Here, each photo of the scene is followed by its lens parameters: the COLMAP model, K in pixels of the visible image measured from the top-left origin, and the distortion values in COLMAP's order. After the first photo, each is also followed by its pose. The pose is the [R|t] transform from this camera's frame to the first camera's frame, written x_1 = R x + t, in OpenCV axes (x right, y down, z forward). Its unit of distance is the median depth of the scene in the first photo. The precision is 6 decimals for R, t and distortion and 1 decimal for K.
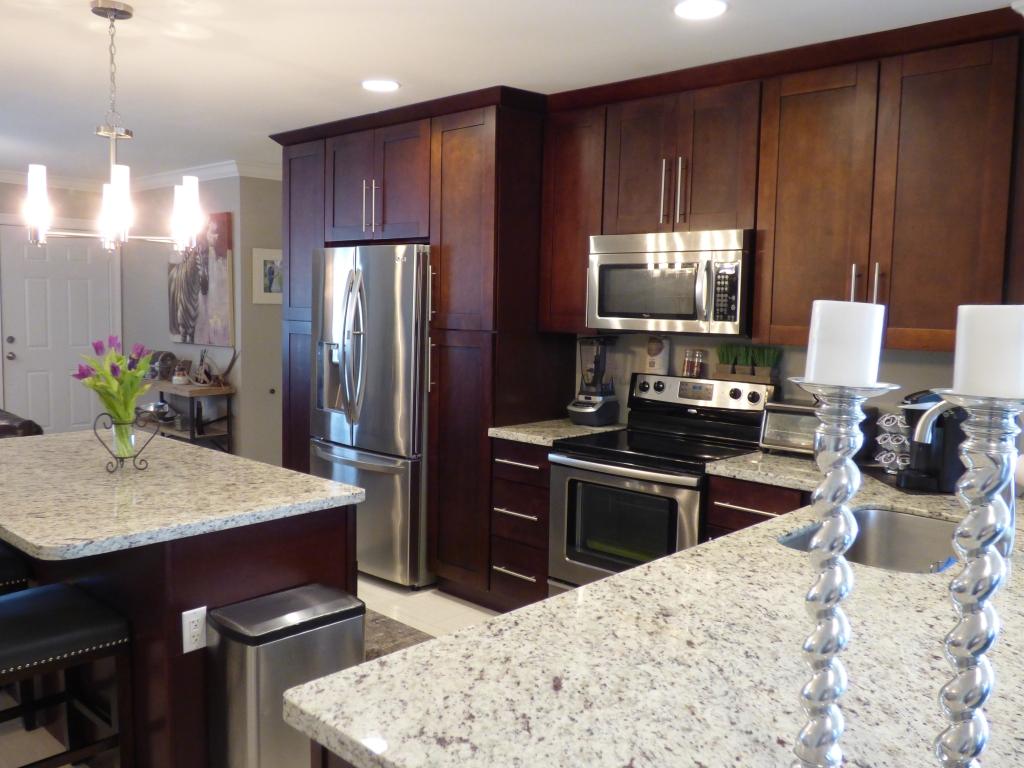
lens RADIAL K [[866.4, 0, 510.0], [0, 866.4, 385.0], [0, 0, 1]] dist [-0.013693, -0.011218]
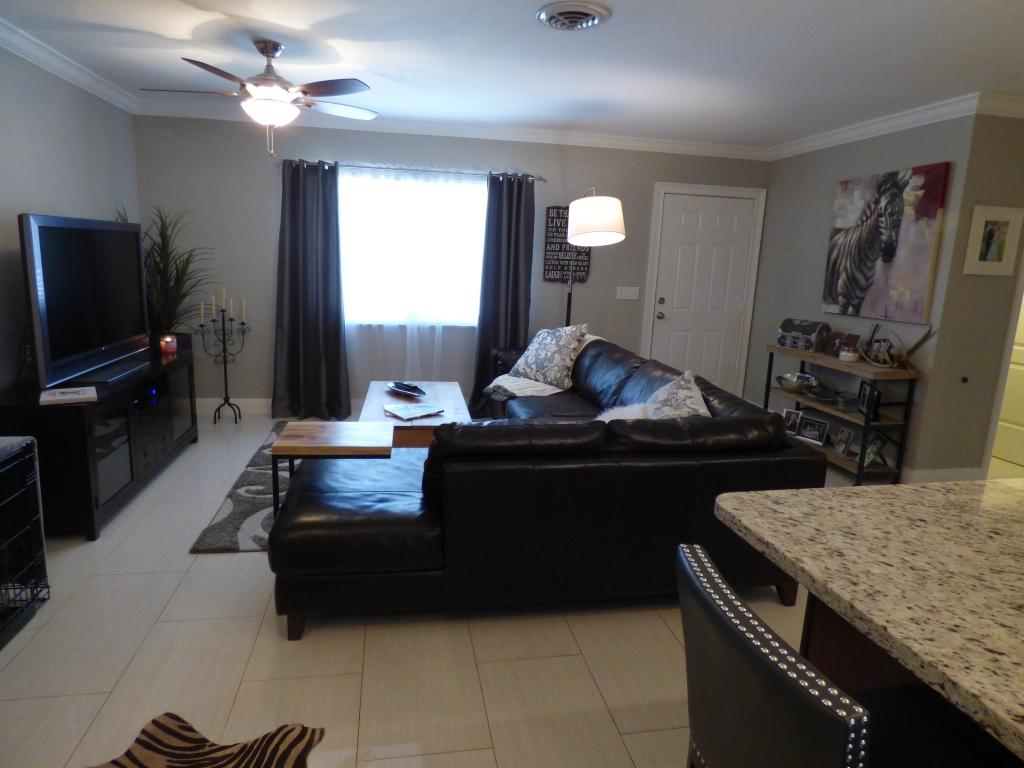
lens RADIAL K [[631.7, 0, 507.6], [0, 631.7, 383.1], [0, 0, 1]] dist [-0.008682, -0.002284]
pose [[0.804691, 0.125312, -0.580319, -0.709087], [-0.078566, 0.991351, 0.105126, -0.048429], [0.588473, -0.039001, 0.807576, 0.629766]]
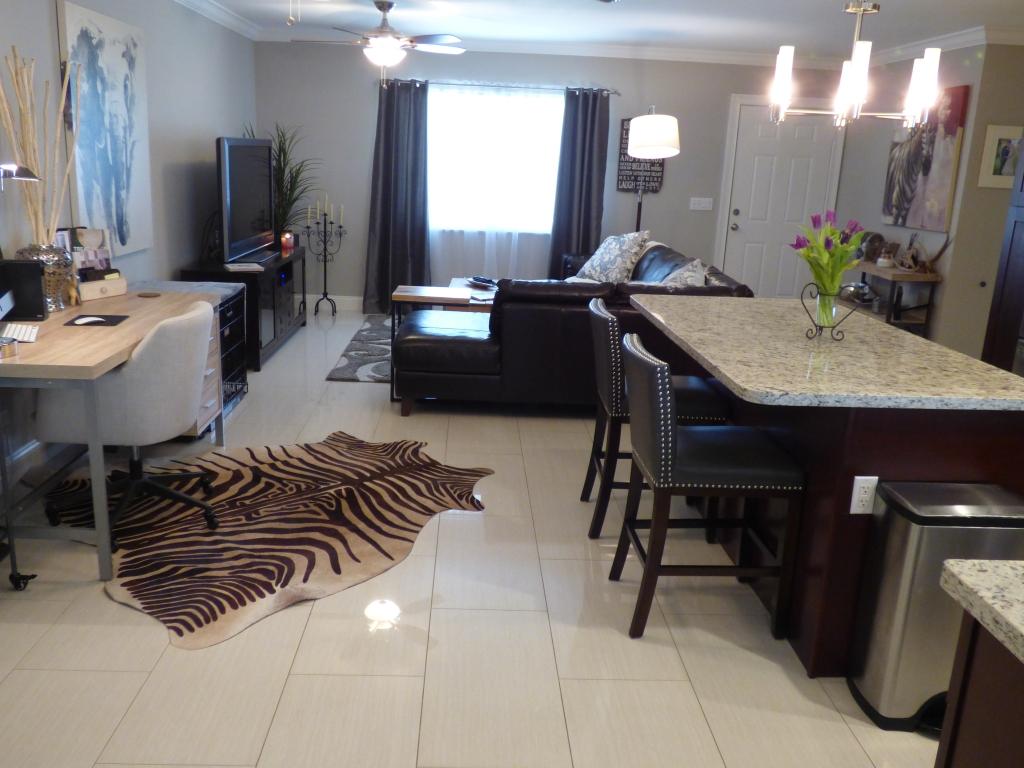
lens RADIAL K [[866.4, 0, 509.5], [0, 866.4, 383.3], [0, 0, 1]] dist [-0.013693, -0.011218]
pose [[0.714635, 0.185019, -0.674585, 0.011131], [-0.094676, 0.981095, 0.168789, 0.009391], [0.693061, -0.056755, 0.718642, -0.044728]]
